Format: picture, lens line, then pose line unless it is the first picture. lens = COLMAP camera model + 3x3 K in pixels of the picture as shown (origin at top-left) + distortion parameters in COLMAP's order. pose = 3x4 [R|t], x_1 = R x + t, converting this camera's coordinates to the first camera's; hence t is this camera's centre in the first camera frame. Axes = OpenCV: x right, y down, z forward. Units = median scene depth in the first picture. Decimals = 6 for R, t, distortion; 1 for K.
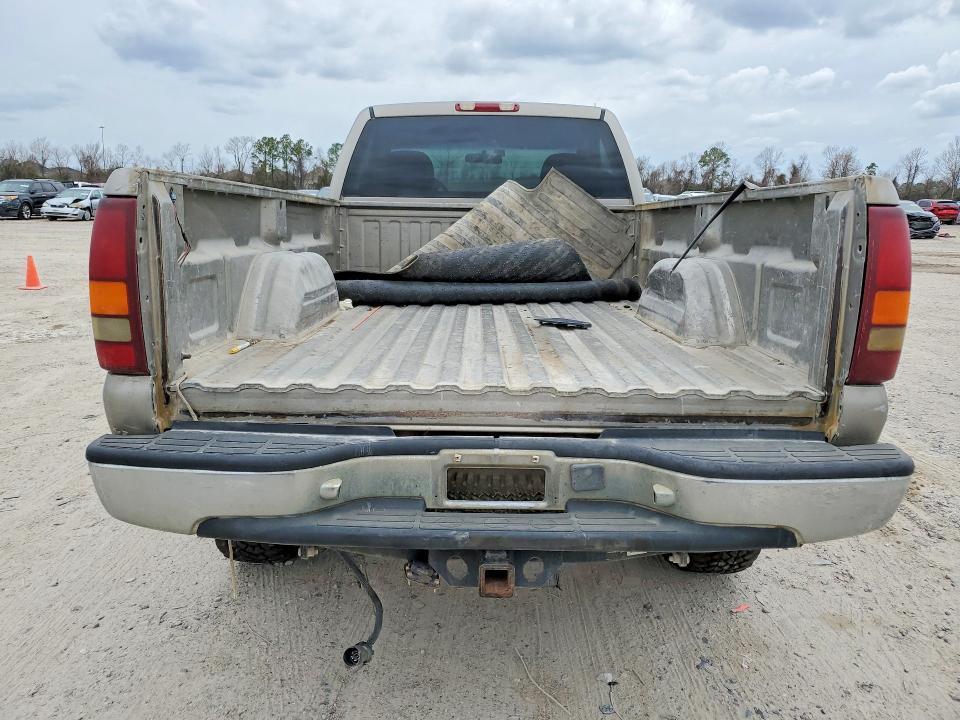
lens RADIAL K [[742.5, 0, 479.2], [0, 742.5, 359.2], [0, 0, 1]] dist [0.069440, -0.073194]
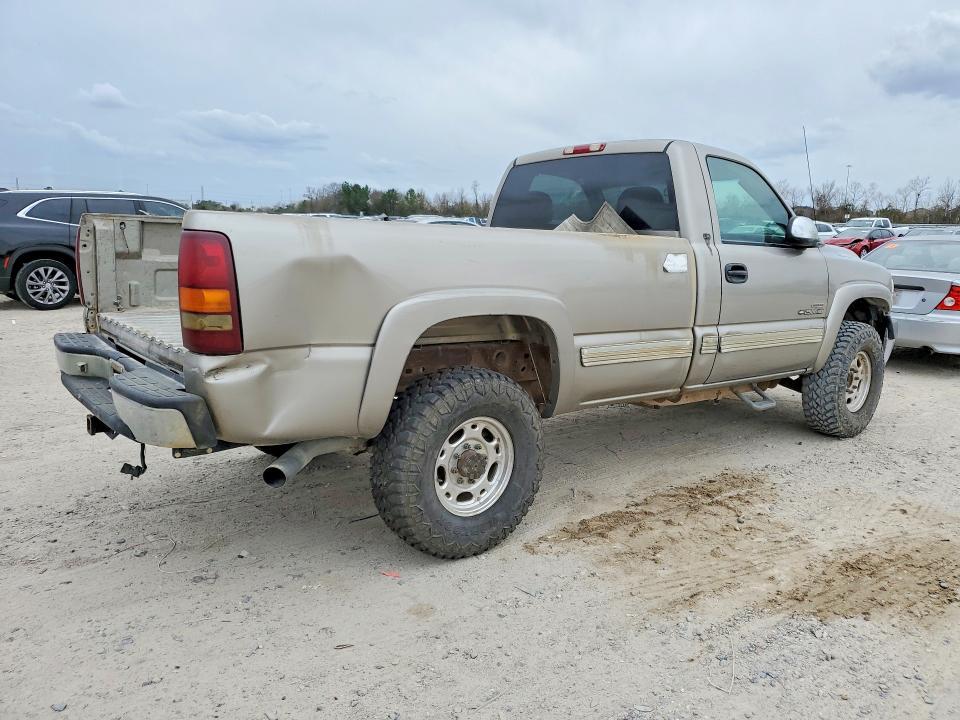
lens RADIAL K [[742.5, 0, 479.2], [0, 742.5, 359.2], [0, 0, 1]] dist [0.069440, -0.073194]
pose [[0.625716, 0.136456, -0.768023, 0.814606], [-0.172710, 0.984379, 0.034188, -0.039620], [0.760691, 0.111253, 0.639509, 0.202628]]
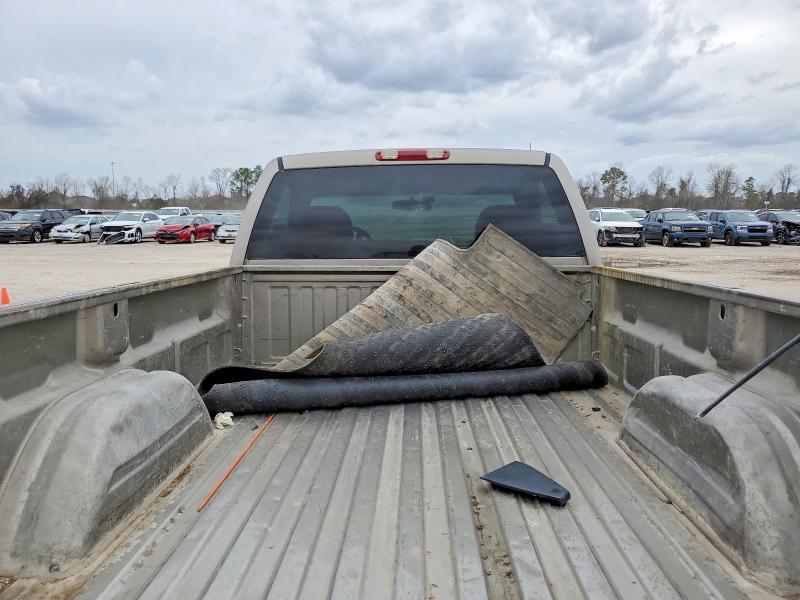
lens RADIAL K [[618.7, 0, 399.3], [0, 618.7, 299.3], [0, 0, 1]] dist [0.069440, -0.073194]
pose [[0.999339, -0.019050, -0.030949, 0.015456], [0.016744, 0.997181, -0.073144, -0.119285], [0.032255, 0.072578, 0.996841, 0.298011]]
